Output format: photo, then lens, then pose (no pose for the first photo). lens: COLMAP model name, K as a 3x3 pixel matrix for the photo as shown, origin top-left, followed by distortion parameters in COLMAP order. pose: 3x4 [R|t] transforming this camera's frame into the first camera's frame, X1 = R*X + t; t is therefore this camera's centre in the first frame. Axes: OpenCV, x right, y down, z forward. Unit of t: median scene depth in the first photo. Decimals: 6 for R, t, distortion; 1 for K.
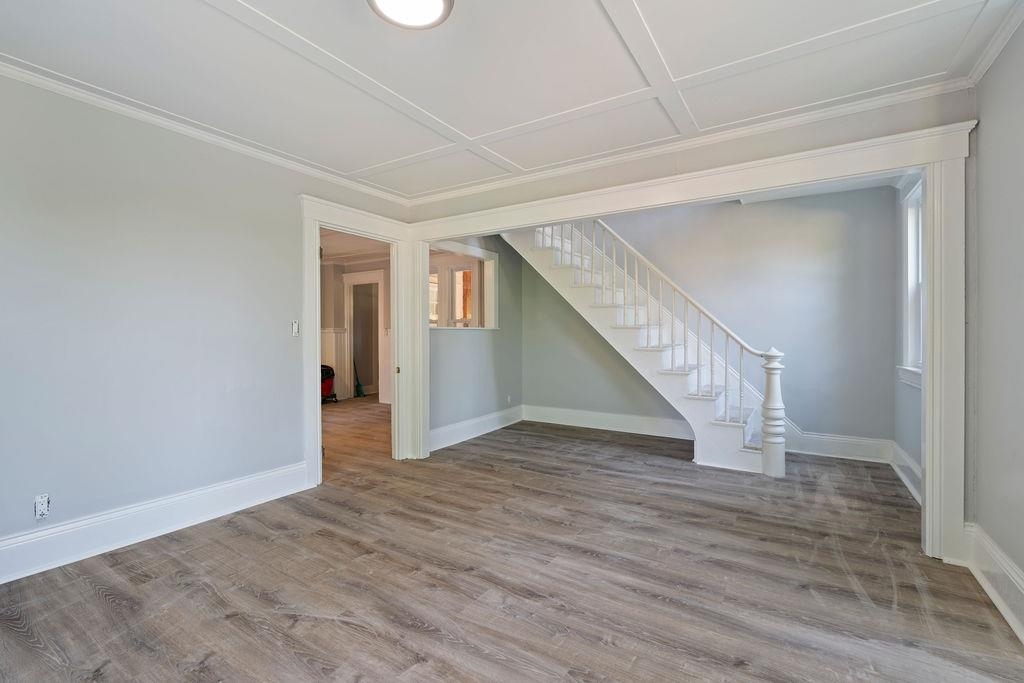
lens RADIAL K [[452.7, 0, 515.1], [0, 452.7, 337.0], [0, 0, 1]] dist [-0.007148, 0.001521]
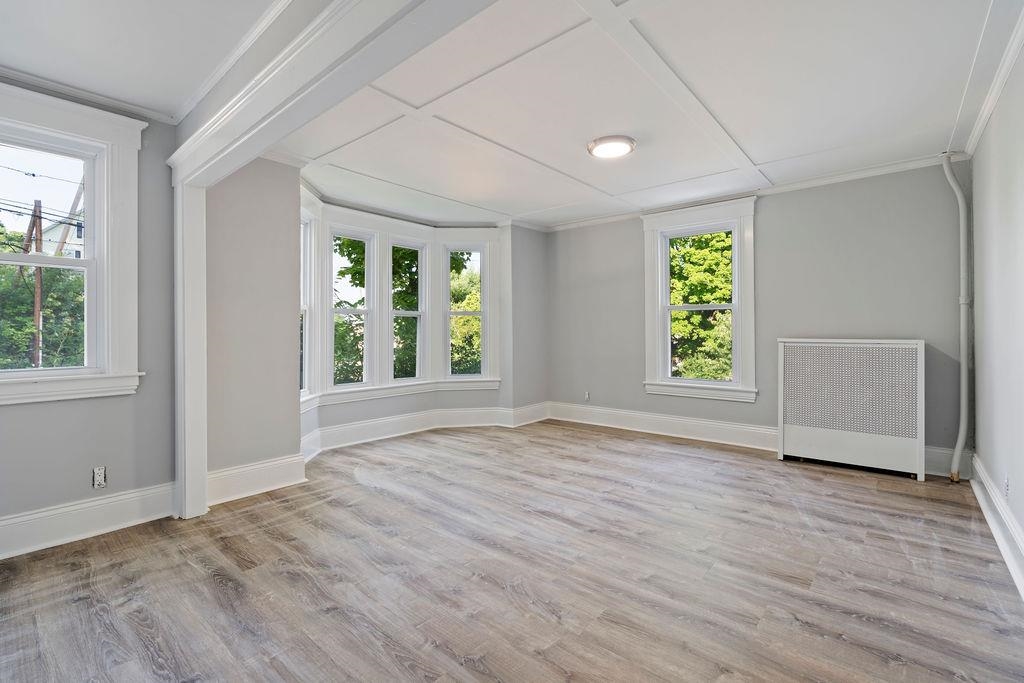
lens RADIAL K [[452.7, 0, 507.5], [0, 452.7, 333.2], [0, 0, 1]] dist [-0.007148, 0.001521]
pose [[-0.987191, 0.005474, 0.159452, -0.063045], [0.007075, 0.999930, 0.009473, -0.000312], [-0.159389, 0.010480, -0.987160, 1.850101]]
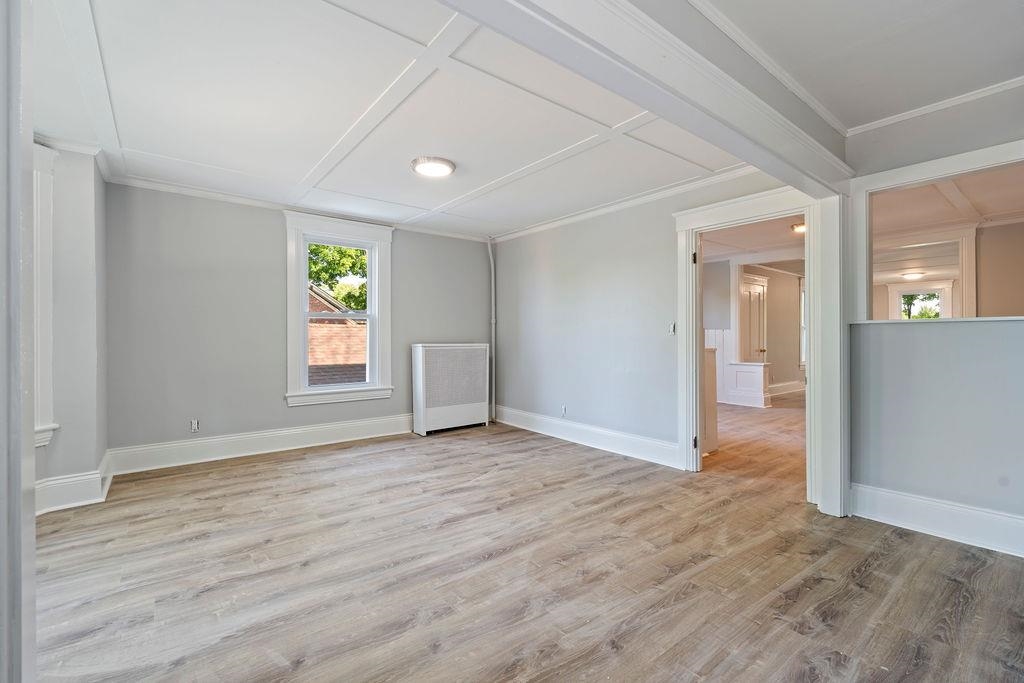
lens RADIAL K [[452.7, 0, 509.8], [0, 452.7, 339.7], [0, 0, 1]] dist [-0.007148, 0.001521]
pose [[-0.342278, 0.008823, -0.939557, 0.981637], [-0.003055, 0.999940, 0.010503, -0.002101], [0.939594, 0.006465, -0.342231, 1.272618]]
